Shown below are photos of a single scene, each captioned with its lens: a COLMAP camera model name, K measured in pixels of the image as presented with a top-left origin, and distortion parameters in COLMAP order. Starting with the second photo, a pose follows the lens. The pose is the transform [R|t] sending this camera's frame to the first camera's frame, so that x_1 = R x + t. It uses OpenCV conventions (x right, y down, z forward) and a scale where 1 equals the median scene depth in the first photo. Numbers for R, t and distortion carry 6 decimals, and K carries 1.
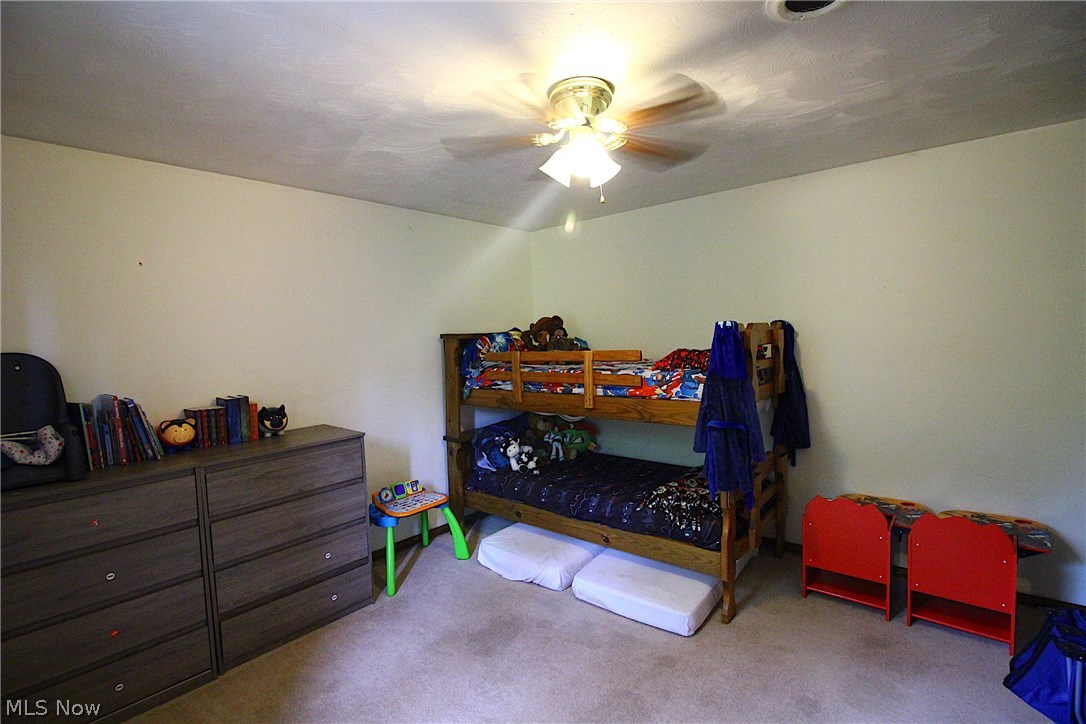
lens RADIAL K [[504.1, 0, 541.7], [0, 504.1, 362.0], [0, 0, 1]] dist [-0.024961, -0.000497]
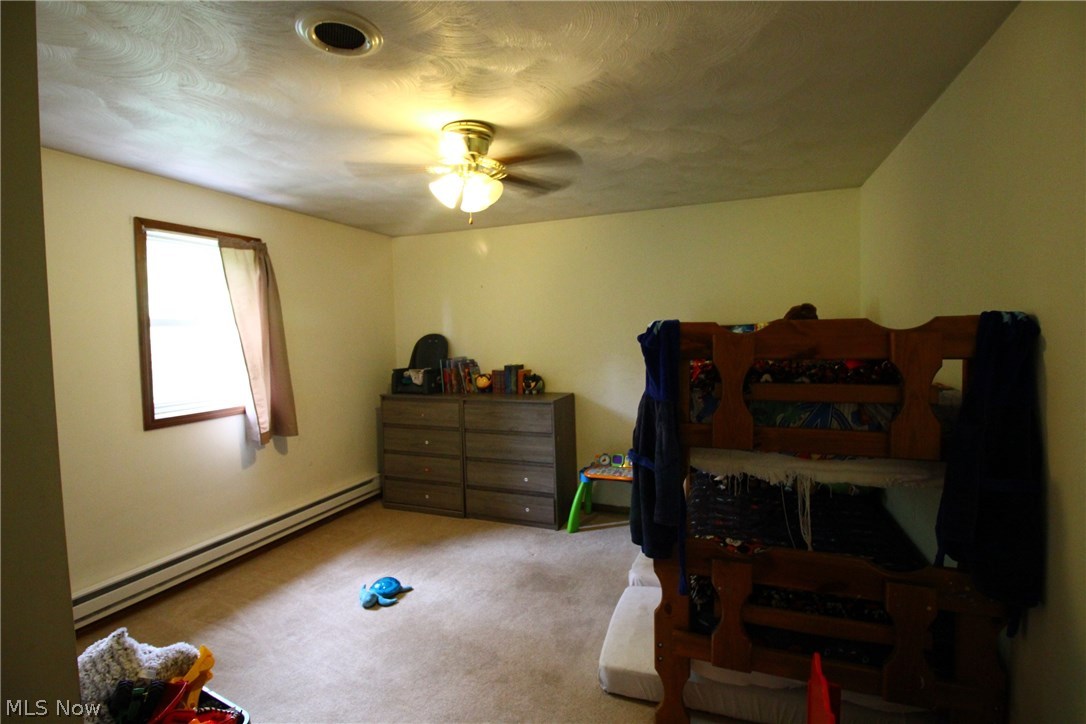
lens RADIAL K [[504.1, 0, 543.6], [0, 504.1, 362.3], [0, 0, 1]] dist [-0.024961, -0.000497]
pose [[0.331188, 0.090349, -0.939229, 0.954834], [-0.052417, 0.995630, 0.077291, -0.068293], [0.942108, 0.023633, 0.334476, 0.567070]]
